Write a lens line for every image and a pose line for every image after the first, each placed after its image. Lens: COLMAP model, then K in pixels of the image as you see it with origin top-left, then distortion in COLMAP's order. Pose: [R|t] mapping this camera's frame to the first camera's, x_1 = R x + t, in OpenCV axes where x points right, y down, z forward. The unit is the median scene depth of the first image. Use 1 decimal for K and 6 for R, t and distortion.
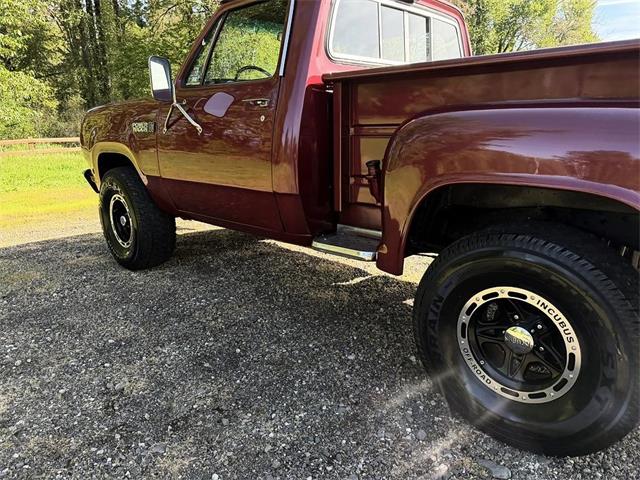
lens RADIAL K [[447.4, 0, 320.0], [0, 447.4, 240.0], [0, 0, 1]] dist [0.001884, -0.005611]
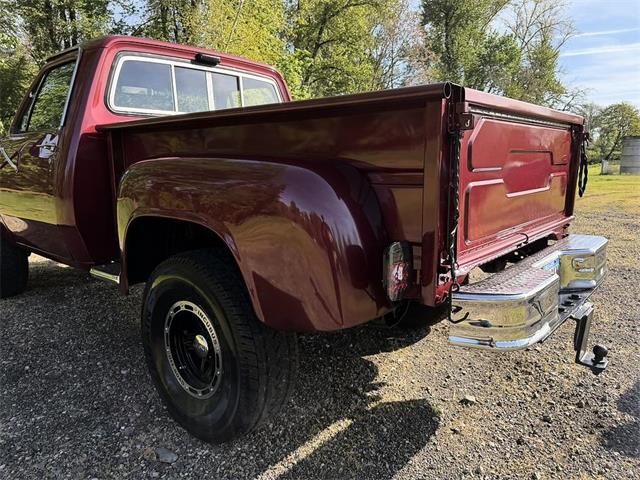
lens RADIAL K [[447.4, 0, 320.0], [0, 447.4, 240.0], [0, 0, 1]] dist [0.001884, -0.005611]
pose [[0.998727, -0.001052, 0.050427, 0.628870], [0.005264, 0.996497, -0.083468, 0.038228], [-0.050162, 0.083627, 0.995234, -0.204804]]
